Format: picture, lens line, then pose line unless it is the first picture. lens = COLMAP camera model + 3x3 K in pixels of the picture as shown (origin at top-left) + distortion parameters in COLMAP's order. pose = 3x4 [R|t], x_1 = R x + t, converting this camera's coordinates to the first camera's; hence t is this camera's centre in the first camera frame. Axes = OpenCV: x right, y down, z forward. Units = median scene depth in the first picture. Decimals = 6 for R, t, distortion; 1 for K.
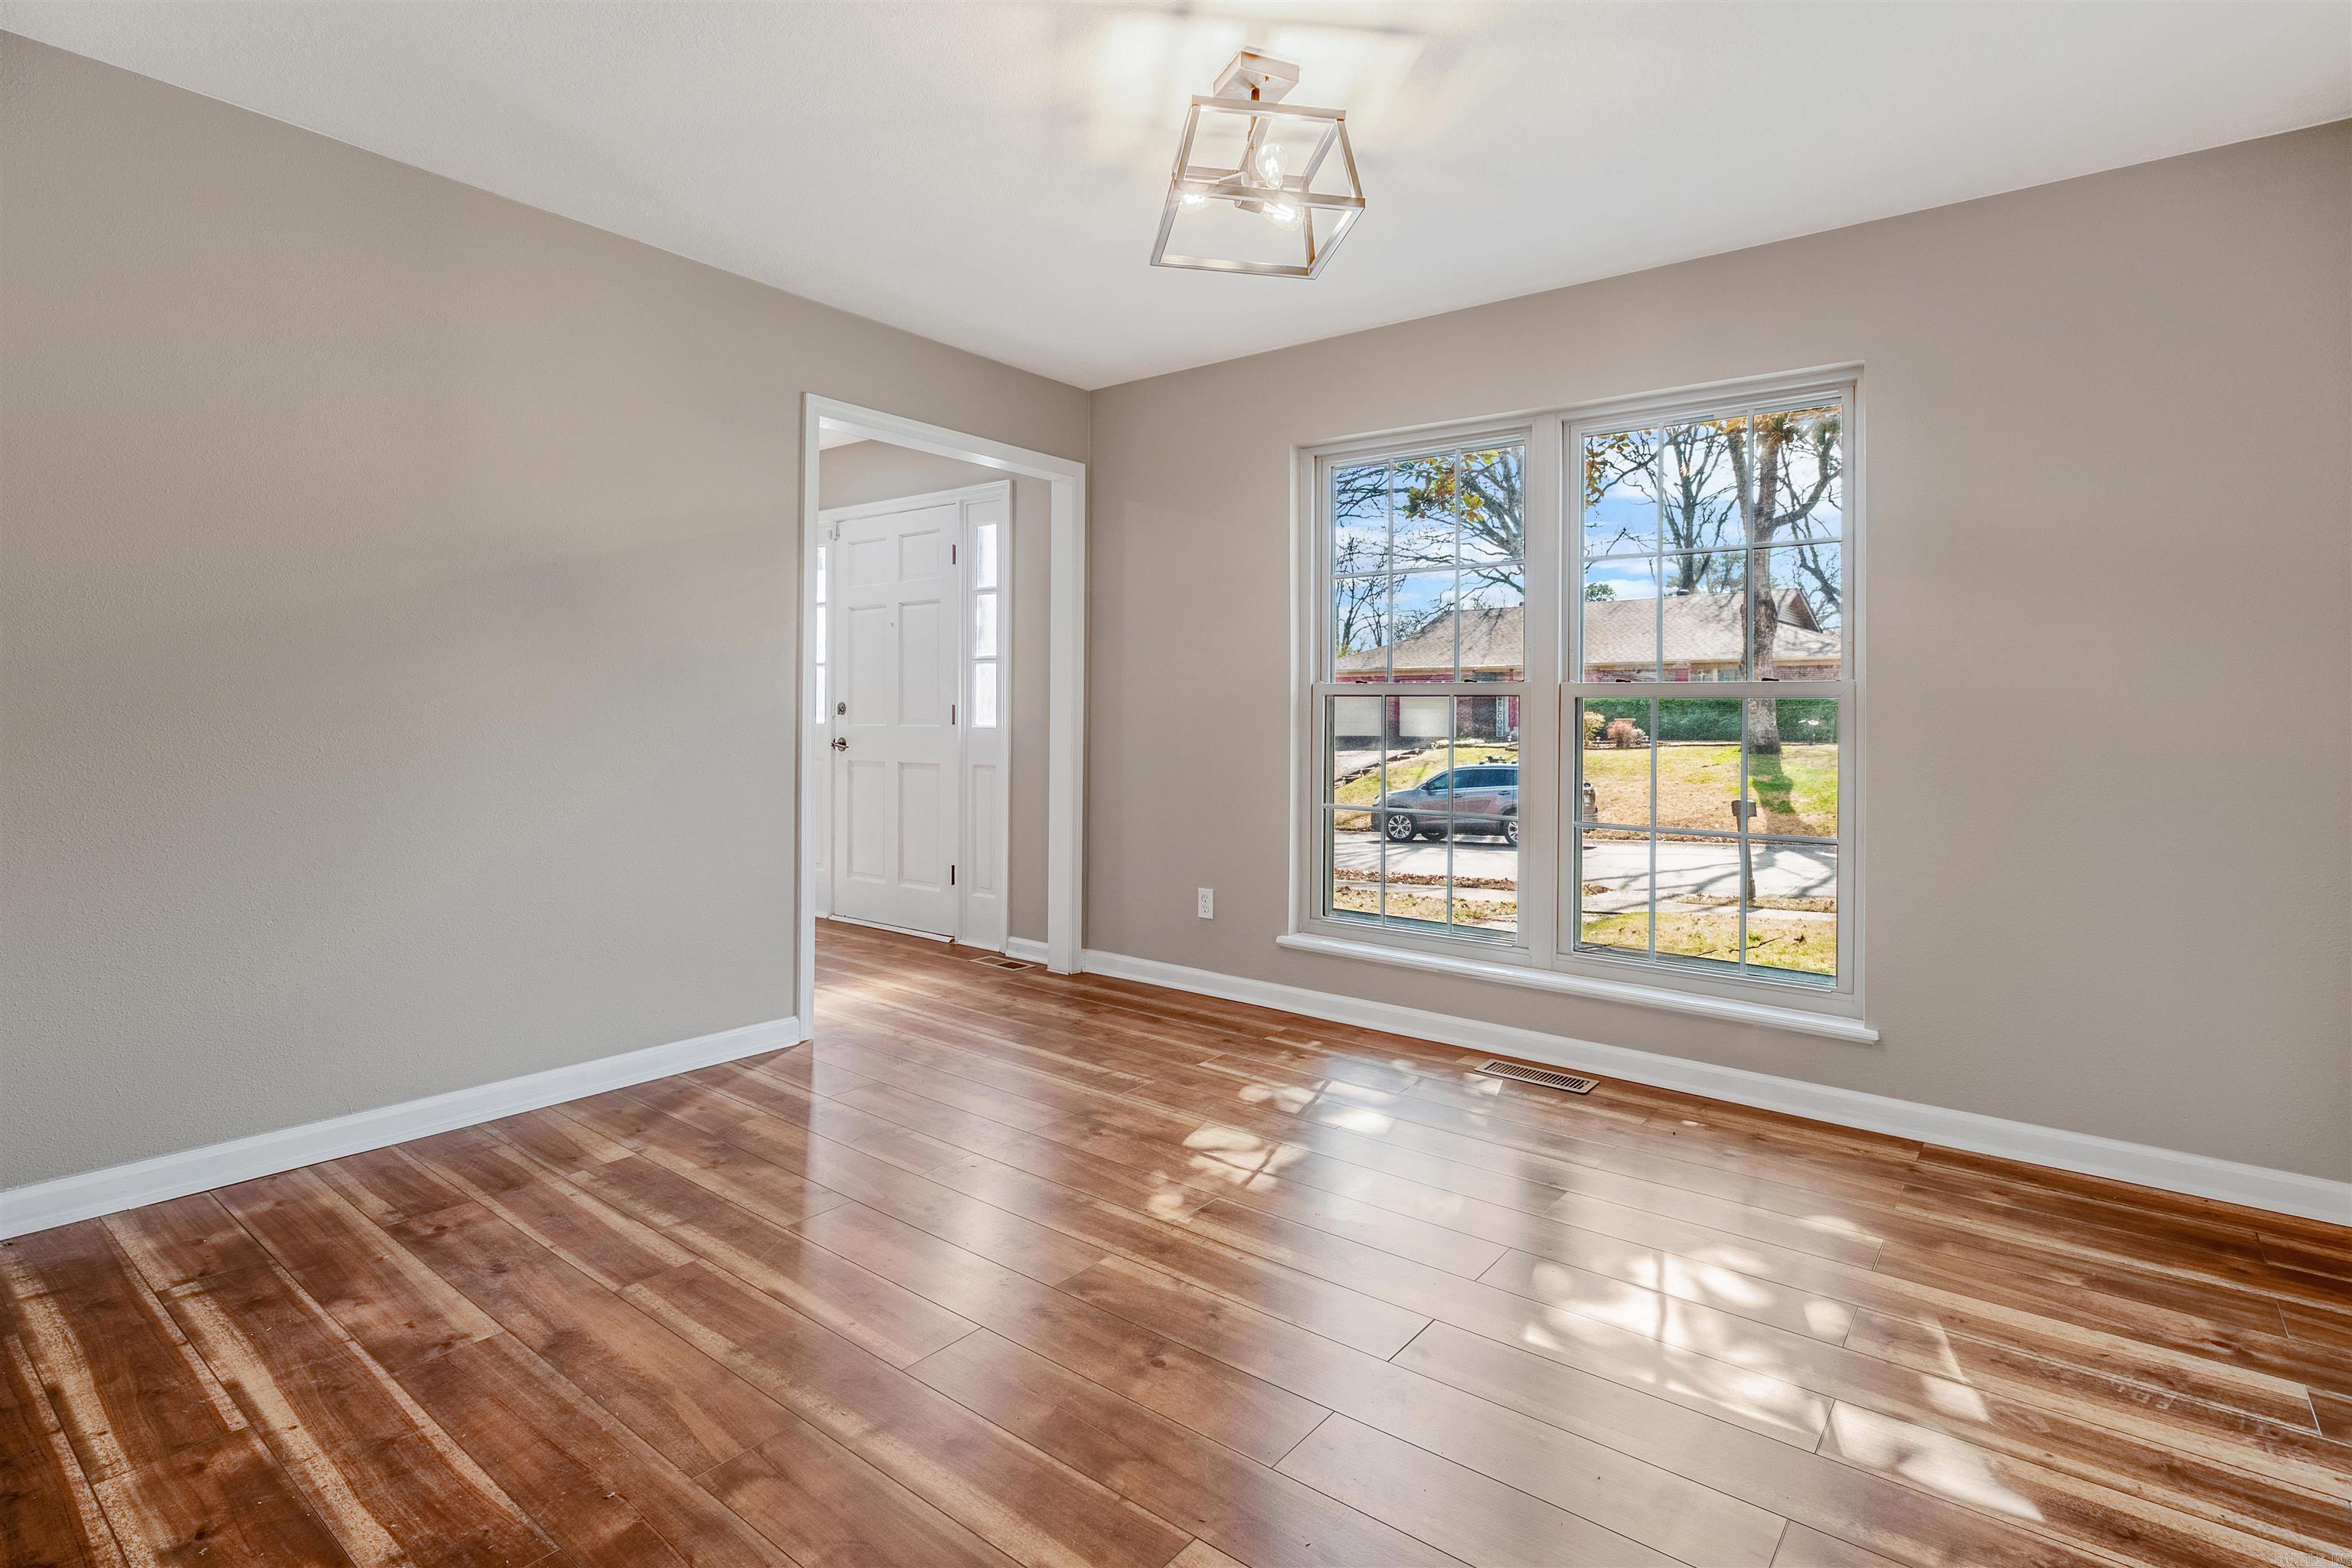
lens RADIAL K [[1164.5, 0, 1141.2], [0, 1164.5, 703.7], [0, 0, 1]] dist [-0.001234, -0.000104]
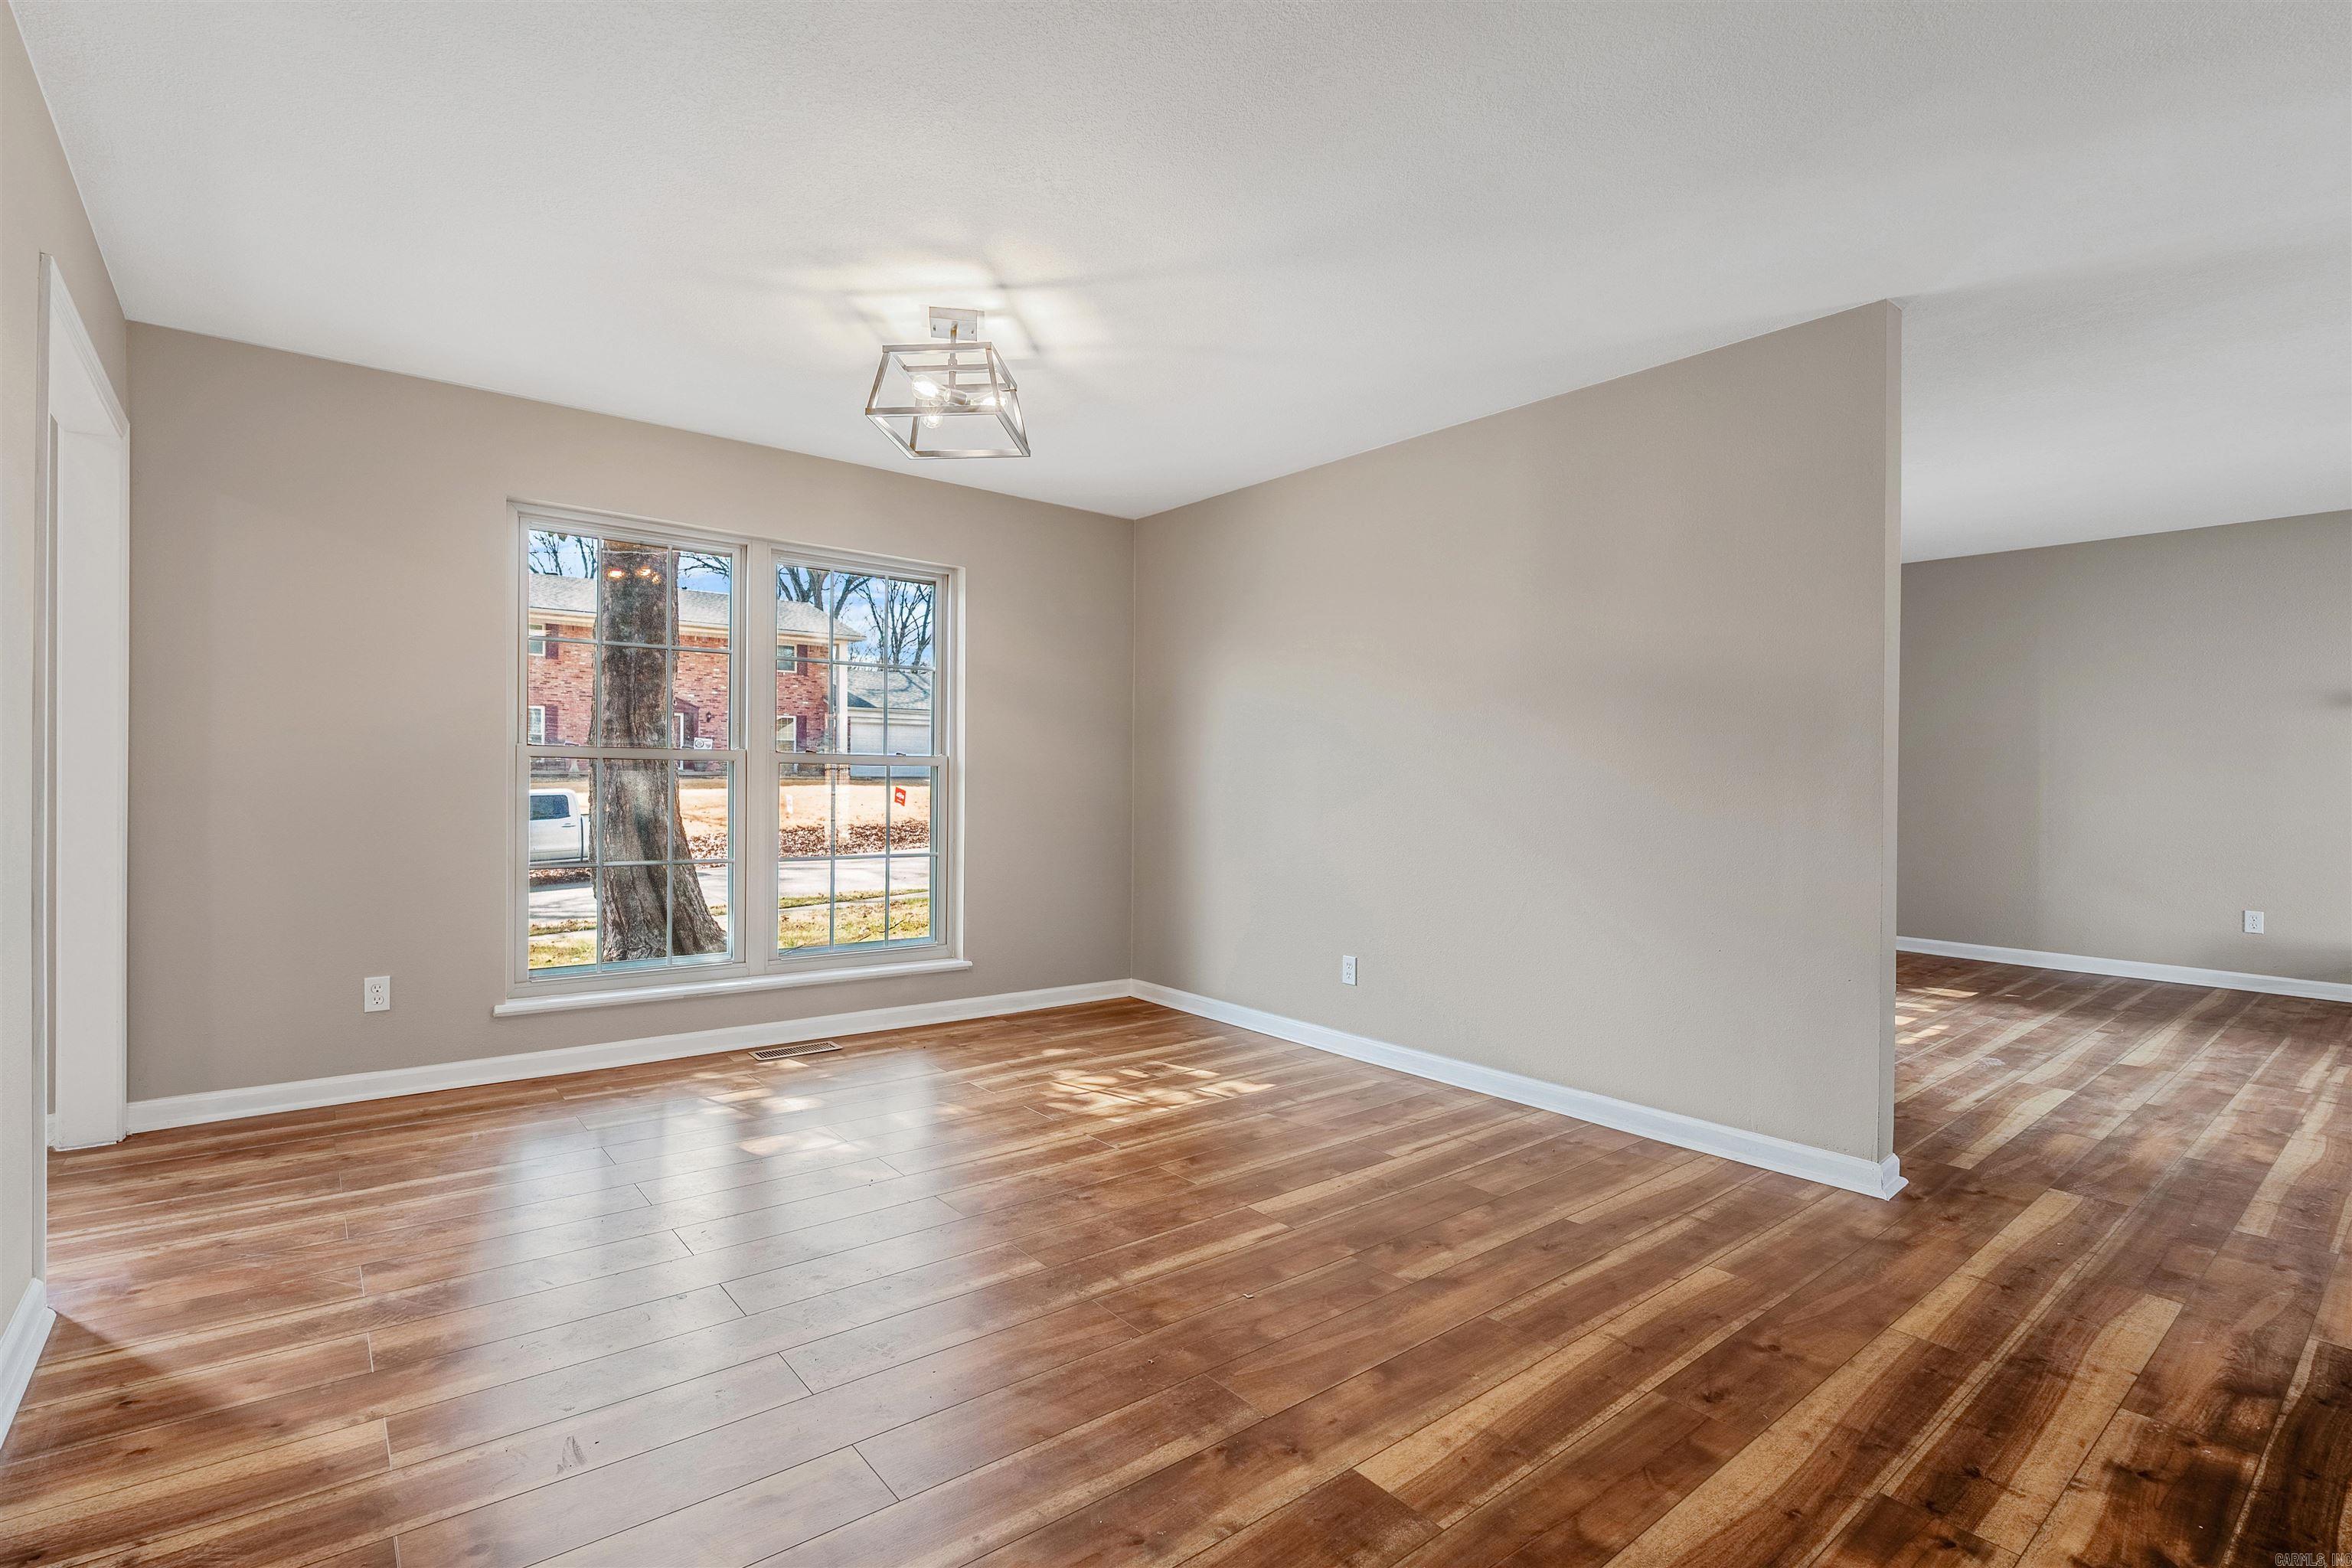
lens RADIAL K [[1107.9, 0, 1165.8], [0, 1107.9, 775.5], [0, 0, 1]] dist [-0.006222, -0.000727]
pose [[0.204917, -0.002846, 0.978775, -1.062094], [-0.018402, 0.999808, 0.006760, -0.010567], [-0.978606, -0.019397, 0.204825, 0.450450]]
